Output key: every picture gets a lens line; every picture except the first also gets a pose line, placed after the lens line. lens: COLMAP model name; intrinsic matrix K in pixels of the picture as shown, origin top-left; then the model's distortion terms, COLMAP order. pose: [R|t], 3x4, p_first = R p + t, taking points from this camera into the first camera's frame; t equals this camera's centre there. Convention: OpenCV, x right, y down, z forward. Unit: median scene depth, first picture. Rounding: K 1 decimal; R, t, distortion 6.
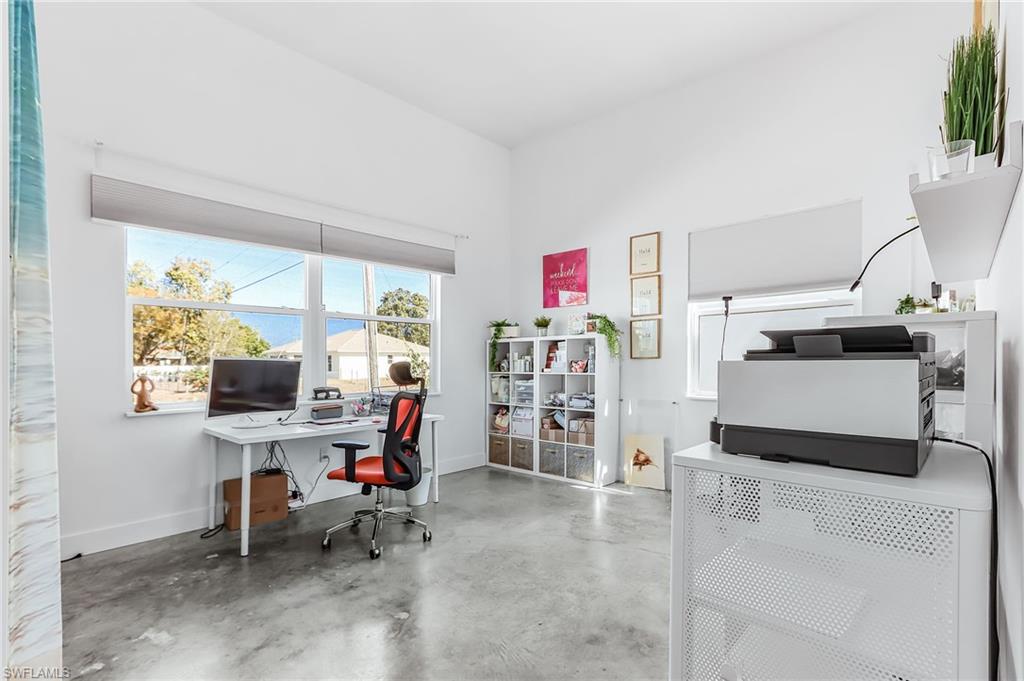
lens RADIAL K [[475.4, 0, 495.8], [0, 475.4, 363.0], [0, 0, 1]] dist [-0.000295, 0.000061]
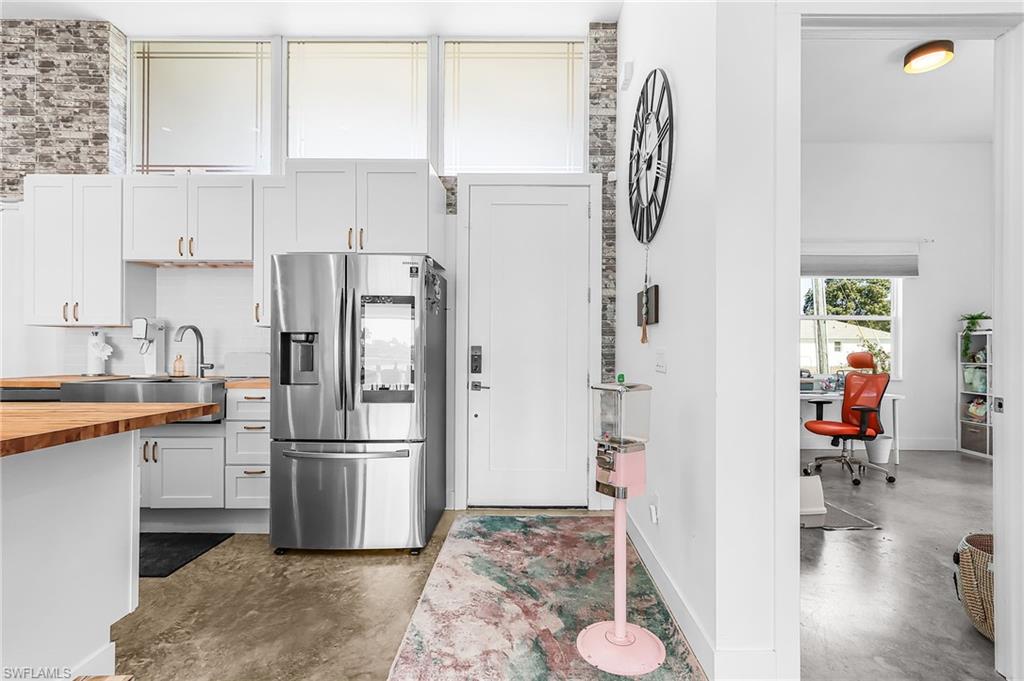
lens RADIAL K [[474.5, 0, 526.1], [0, 474.5, 339.6], [0, 0, 1]] dist [-0.000815, 0.003291]
pose [[0.700619, -0.000850, -0.713535, 0.065318], [-0.012402, 0.999834, -0.013369, -0.006481], [0.713428, 0.018216, 0.700492, -0.452035]]
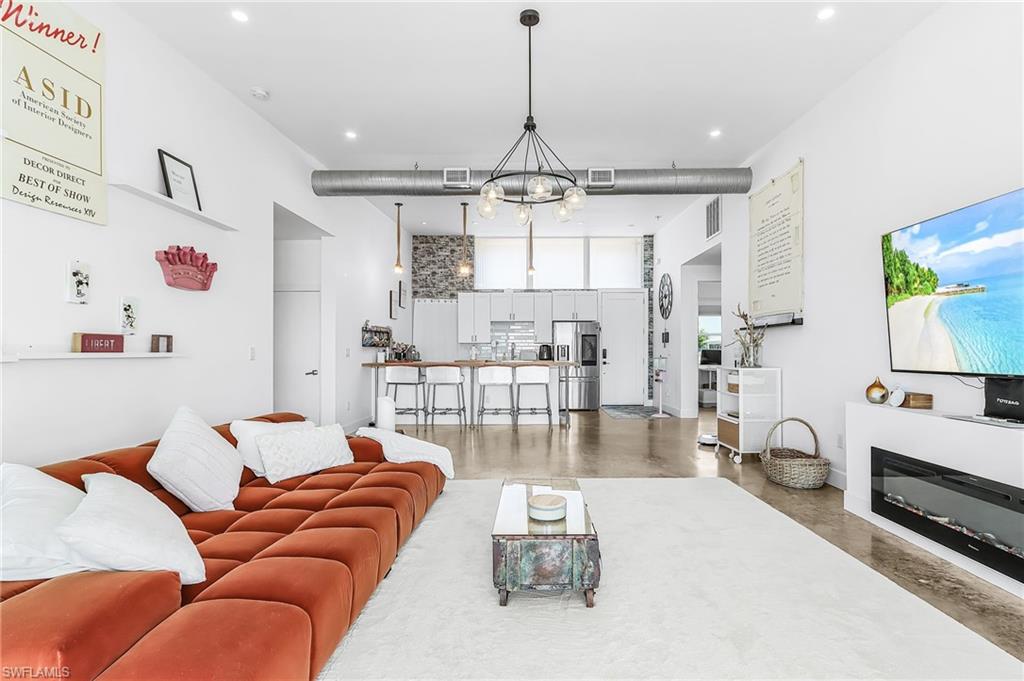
lens RADIAL K [[479.6, 0, 535.0], [0, 479.6, 344.6], [0, 0, 1]] dist [-0.000962, 0.000401]
pose [[0.705135, -0.001291, -0.709072, 0.727512], [-0.006960, 0.999938, -0.008742, -0.004591], [0.709039, 0.011099, 0.705082, -1.623985]]
